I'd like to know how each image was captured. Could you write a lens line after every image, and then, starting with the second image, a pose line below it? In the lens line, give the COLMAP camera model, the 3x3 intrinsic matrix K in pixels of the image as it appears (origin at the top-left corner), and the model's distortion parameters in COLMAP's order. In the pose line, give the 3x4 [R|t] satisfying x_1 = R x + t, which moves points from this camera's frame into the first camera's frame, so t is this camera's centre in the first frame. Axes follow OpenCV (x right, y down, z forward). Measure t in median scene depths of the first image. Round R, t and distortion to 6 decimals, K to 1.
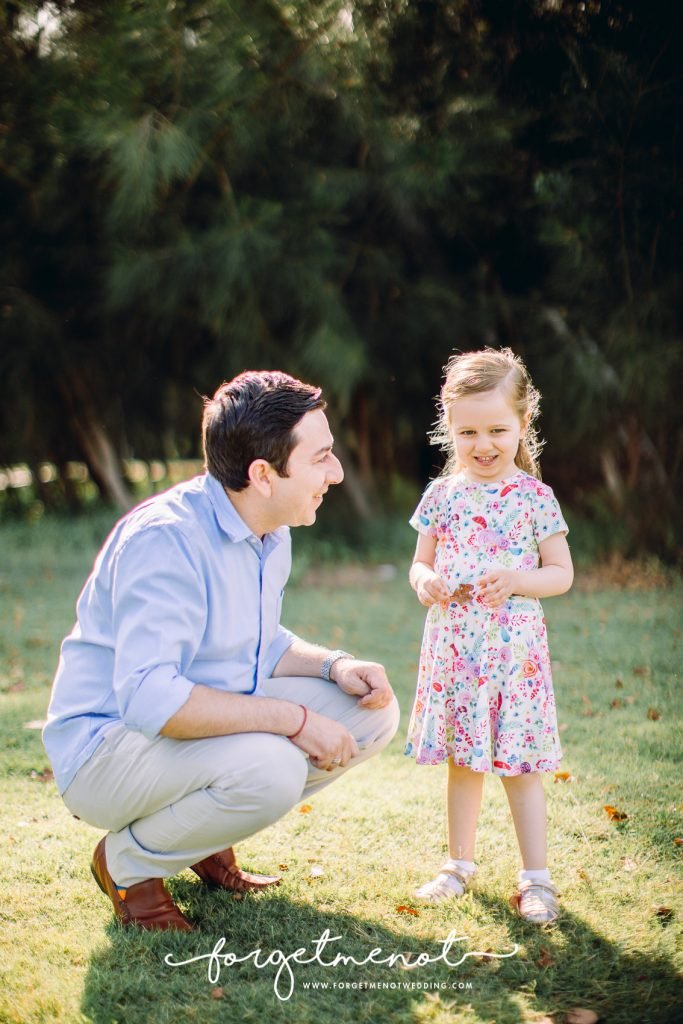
lens RADIAL K [[1629.7, 0, 341.5], [0, 1629.7, 512.0], [0, 0, 1]] dist [-0.219507, 0.721787]
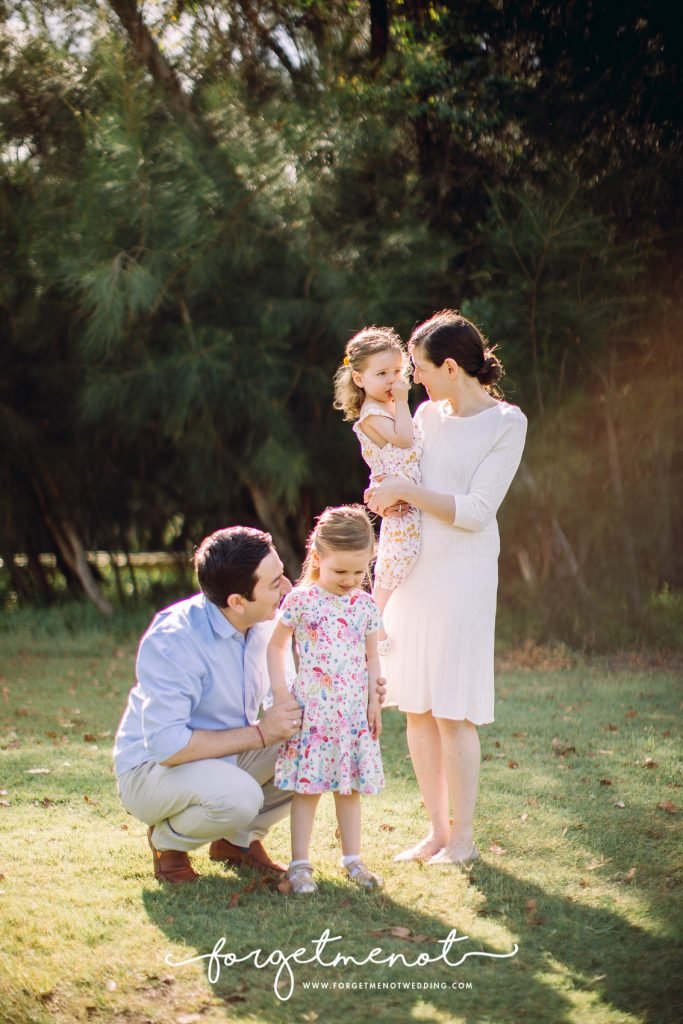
lens RADIAL K [[1629.7, 0, 341.5], [0, 1629.7, 512.0], [0, 0, 1]] dist [-0.219507, 0.721787]
pose [[0.999721, 0.002142, 0.023527, 0.012614], [-0.000919, 0.998654, -0.051856, -0.004151], [-0.023606, 0.051819, 0.998377, -0.143786]]
